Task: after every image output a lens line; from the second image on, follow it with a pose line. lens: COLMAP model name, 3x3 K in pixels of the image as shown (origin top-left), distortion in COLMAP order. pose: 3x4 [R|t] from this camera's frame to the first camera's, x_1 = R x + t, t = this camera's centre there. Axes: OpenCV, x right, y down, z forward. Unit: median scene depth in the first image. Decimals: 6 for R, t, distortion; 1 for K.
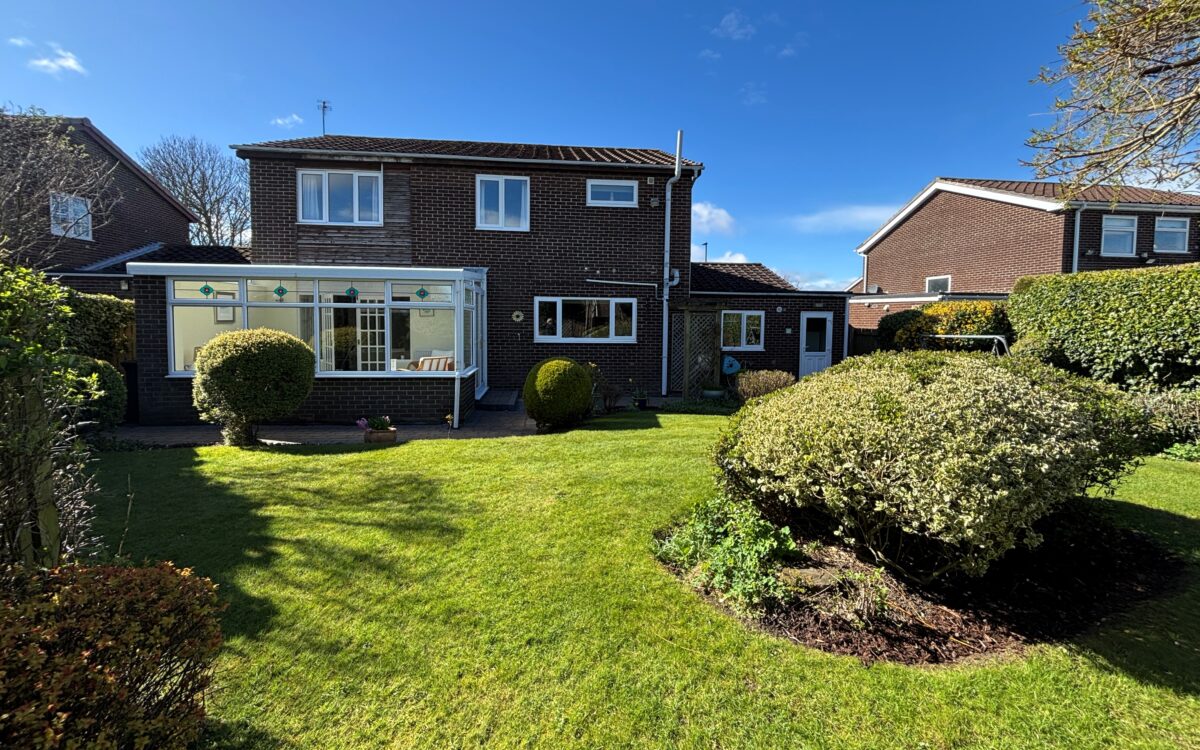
lens RADIAL K [[482.2, 0, 599.9], [0, 482.2, 341.6], [0, 0, 1]] dist [-0.001120, 0.000028]
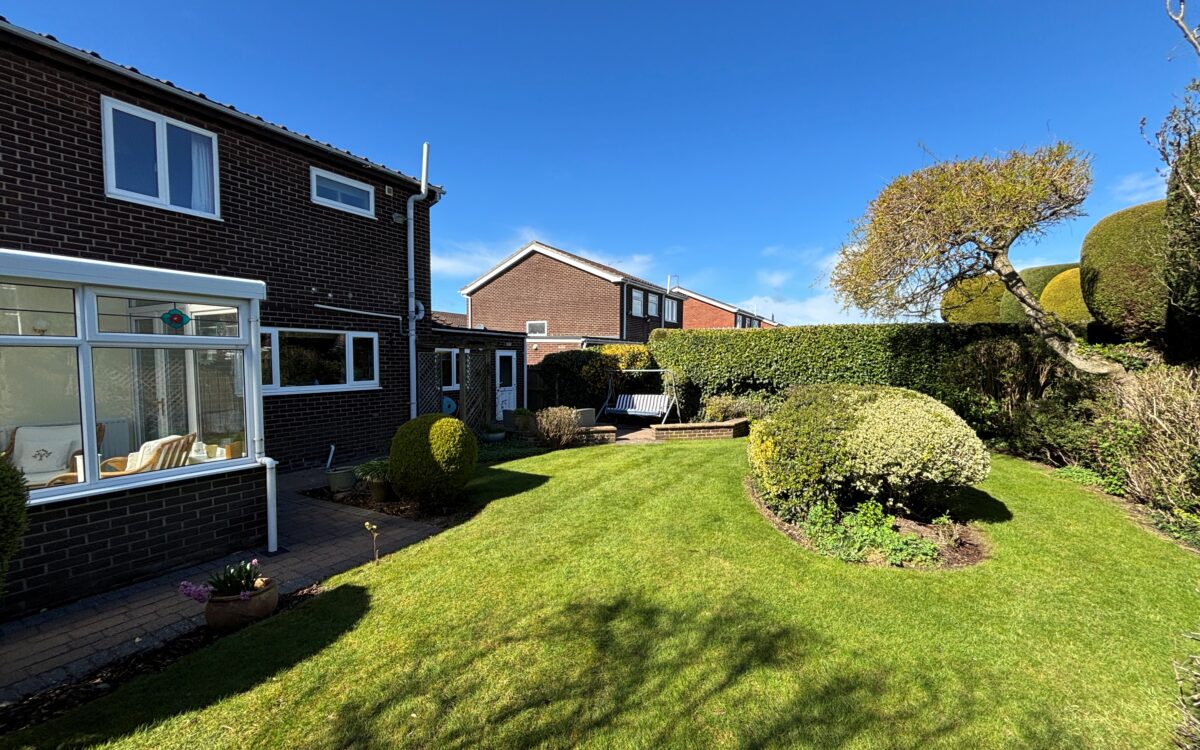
lens RADIAL K [[481.6, 0, 600.0], [0, 481.6, 375.0], [0, 0, 1]] dist [-0.017945, 0.000024]
pose [[0.586829, -0.034346, 0.808982, -0.357457], [0.033603, 0.999272, 0.018050, -0.021766], [-0.809013, 0.016592, 0.587556, 0.234334]]
